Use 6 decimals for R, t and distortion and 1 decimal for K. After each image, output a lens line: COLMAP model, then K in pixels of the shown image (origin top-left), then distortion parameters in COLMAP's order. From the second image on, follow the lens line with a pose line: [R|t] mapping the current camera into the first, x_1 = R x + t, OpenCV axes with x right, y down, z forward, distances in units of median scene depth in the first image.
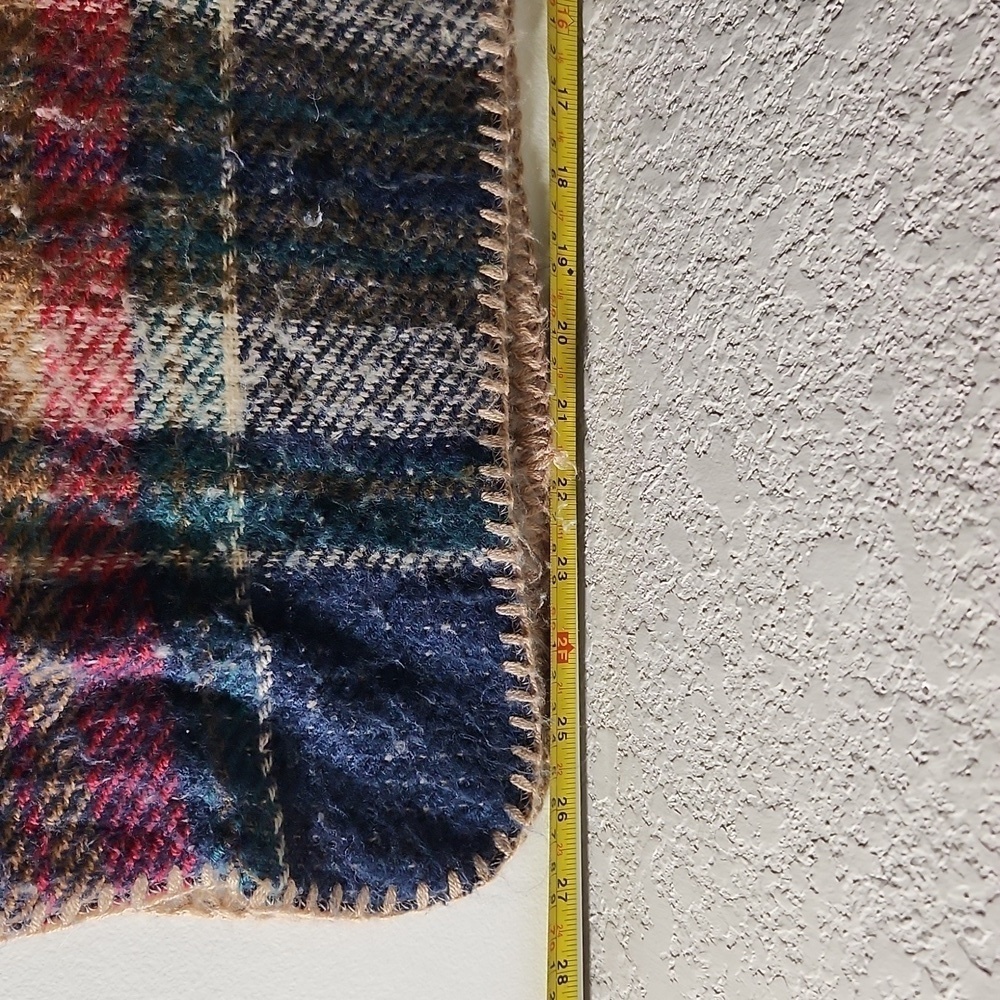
lens RADIAL K [[1344.2, 0, 500.3], [0, 1344.2, 514.8], [0, 0, 1]] dist [0.074704, -0.106011]
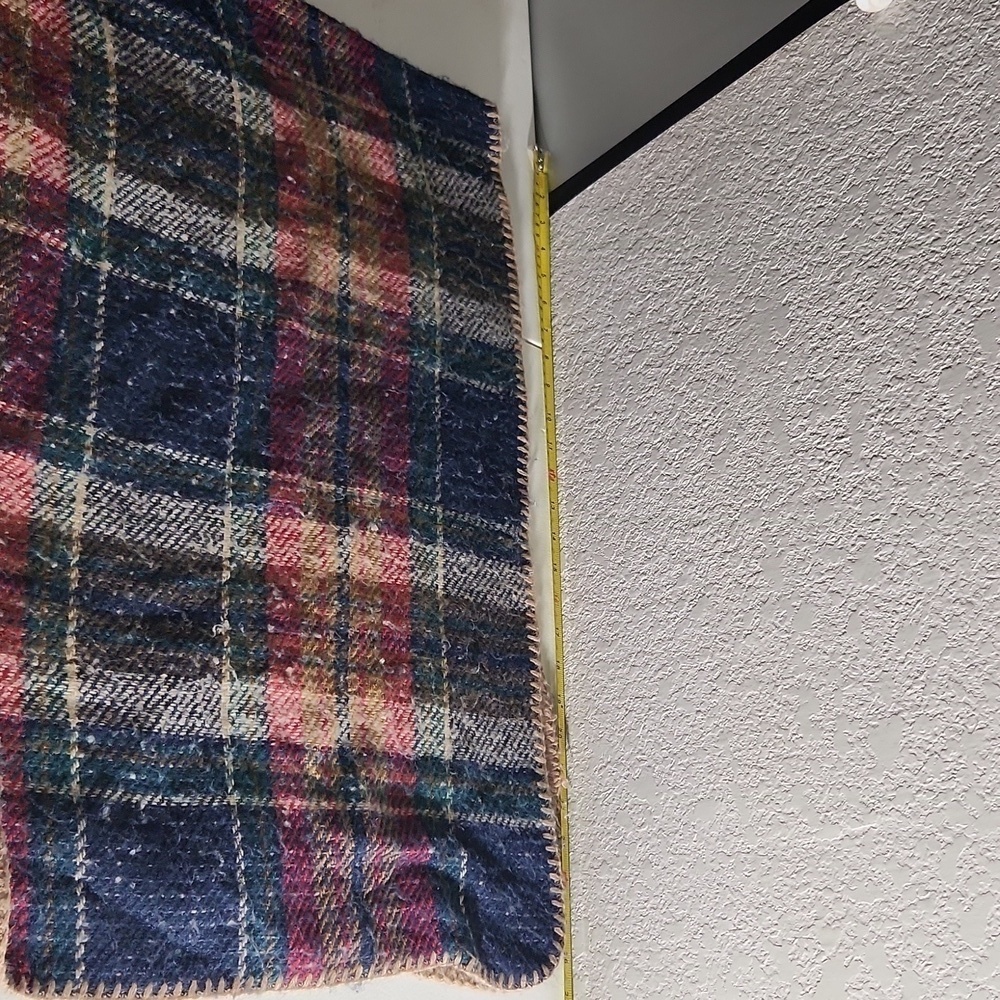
lens RADIAL K [[1344.2, 0, 500.3], [0, 1344.2, 514.8], [0, 0, 1]] dist [0.074704, -0.106011]
pose [[0.961496, 0.077130, 0.263773, -0.736095], [0.020724, 0.936726, -0.349450, 0.347160], [-0.274036, 0.341461, 0.899060, -1.211874]]
